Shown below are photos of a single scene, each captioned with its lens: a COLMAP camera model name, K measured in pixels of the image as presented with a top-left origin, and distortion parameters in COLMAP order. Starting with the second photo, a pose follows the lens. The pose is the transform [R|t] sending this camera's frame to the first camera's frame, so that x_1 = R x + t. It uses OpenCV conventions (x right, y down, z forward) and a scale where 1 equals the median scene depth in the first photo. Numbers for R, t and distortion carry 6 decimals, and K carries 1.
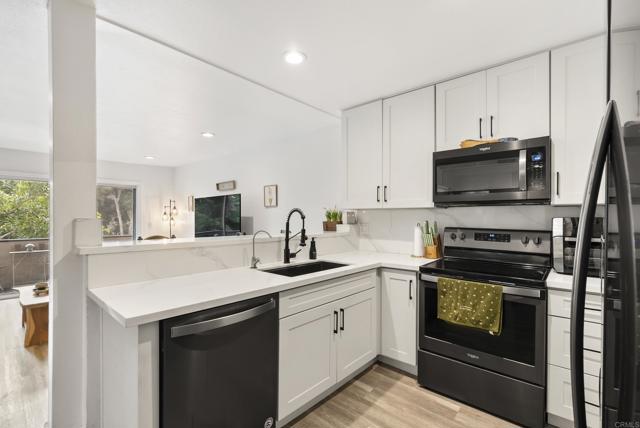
lens RADIAL K [[291.8, 0, 315.6], [0, 291.8, 219.4], [0, 0, 1]] dist [-0.006246, 0.003384]
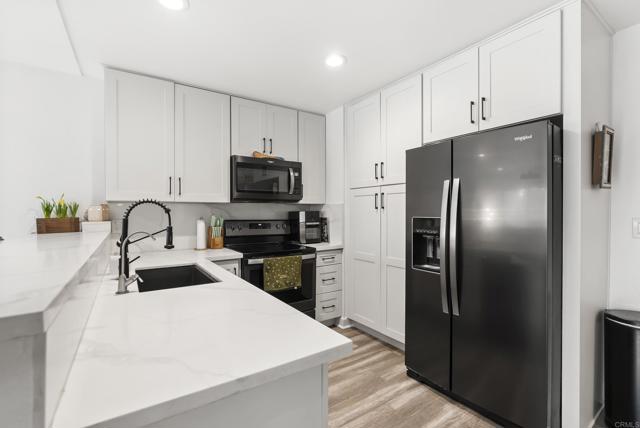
lens RADIAL K [[291.8, 0, 320.1], [0, 291.8, 213.3], [0, 0, 1]] dist [-0.006246, 0.003384]
pose [[0.244767, -0.006865, 0.969558, -0.617480], [0.009725, 0.999942, 0.004625, -0.001297], [-0.969533, 0.008297, 0.244819, 0.380045]]
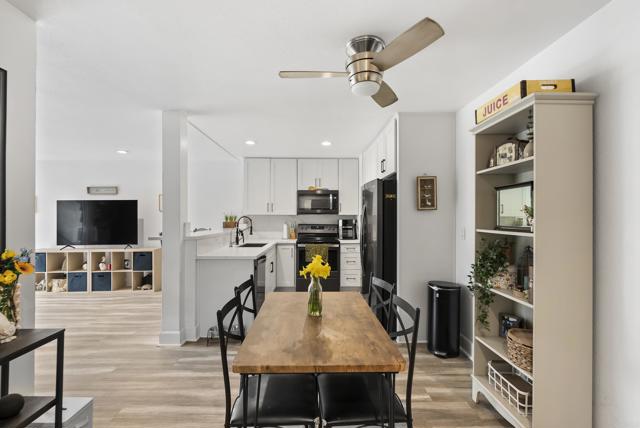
lens RADIAL K [[291.8, 0, 319.6], [0, 291.8, 213.5], [0, 0, 1]] dist [-0.006246, 0.003384]
pose [[0.729804, 0.005247, 0.683637, -0.956485], [0.004441, 0.999913, -0.012415, -0.024155], [-0.683642, 0.012096, 0.729717, -0.703698]]
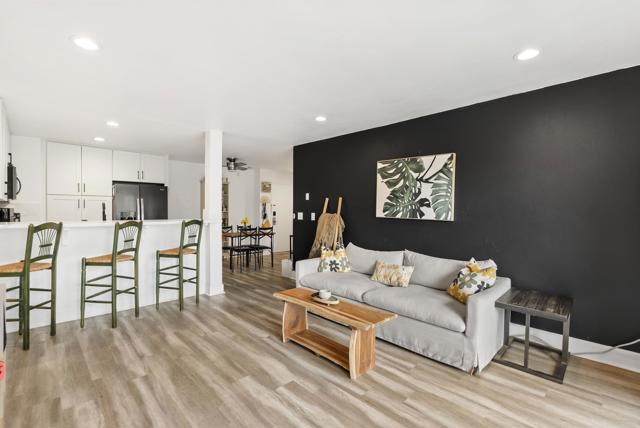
lens RADIAL K [[291.8, 0, 321.0], [0, 291.8, 217.0], [0, 0, 1]] dist [-0.006246, 0.003384]
pose [[-0.998511, -0.006839, 0.054124, -1.297992], [-0.005282, 0.999570, 0.028852, -0.001816], [-0.054298, 0.028523, -0.998117, 2.378601]]
